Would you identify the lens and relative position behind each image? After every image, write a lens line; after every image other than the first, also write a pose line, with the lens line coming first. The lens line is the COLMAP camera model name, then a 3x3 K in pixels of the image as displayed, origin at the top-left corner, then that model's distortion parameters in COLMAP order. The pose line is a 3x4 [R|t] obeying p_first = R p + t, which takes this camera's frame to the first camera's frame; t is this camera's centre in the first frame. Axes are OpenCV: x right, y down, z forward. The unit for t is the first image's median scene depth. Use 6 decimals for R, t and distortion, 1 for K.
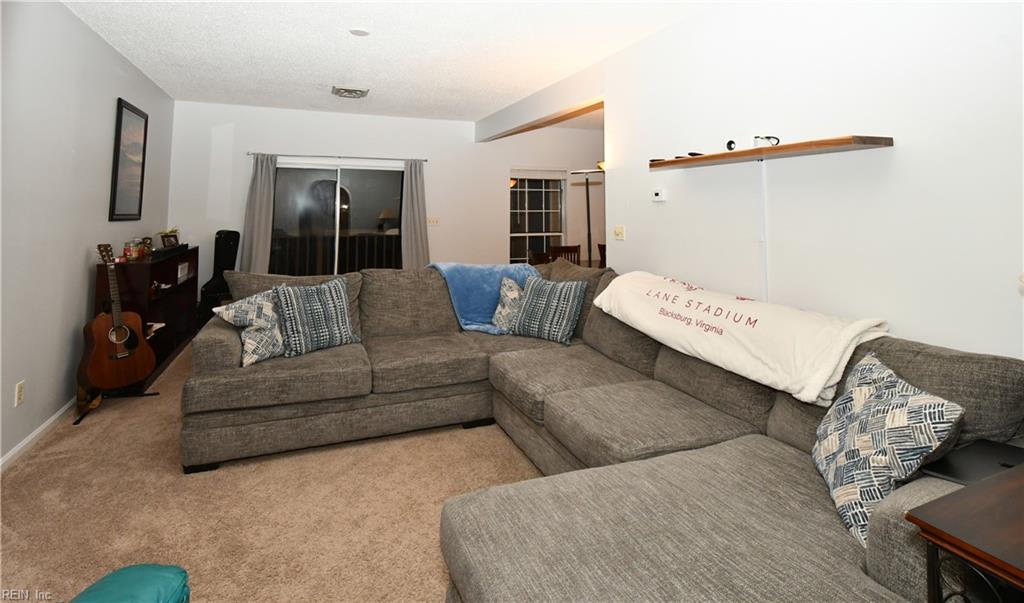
lens RADIAL K [[566.3, 0, 591.8], [0, 566.3, 171.9], [0, 0, 1]] dist [0.000319, -0.000293]
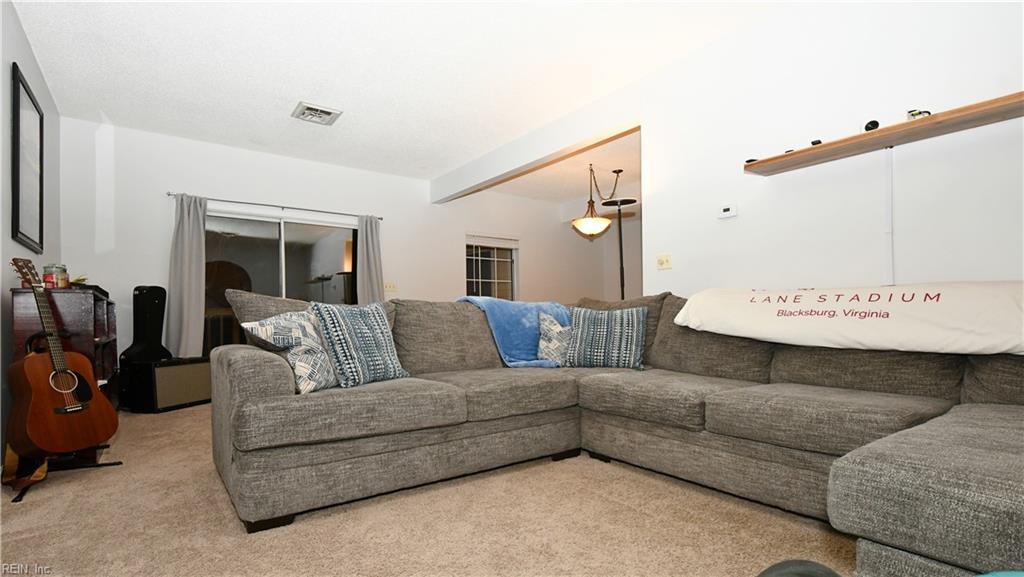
lens RADIAL K [[487.0, 0, 511.4], [0, 487.0, 345.5], [0, 0, 1]] dist [-0.000939, 0.000289]
pose [[0.971092, -0.023923, 0.237503, -0.440233], [0.008874, 0.997895, 0.064233, 0.212751], [-0.238540, -0.060268, 0.969261, 0.277510]]
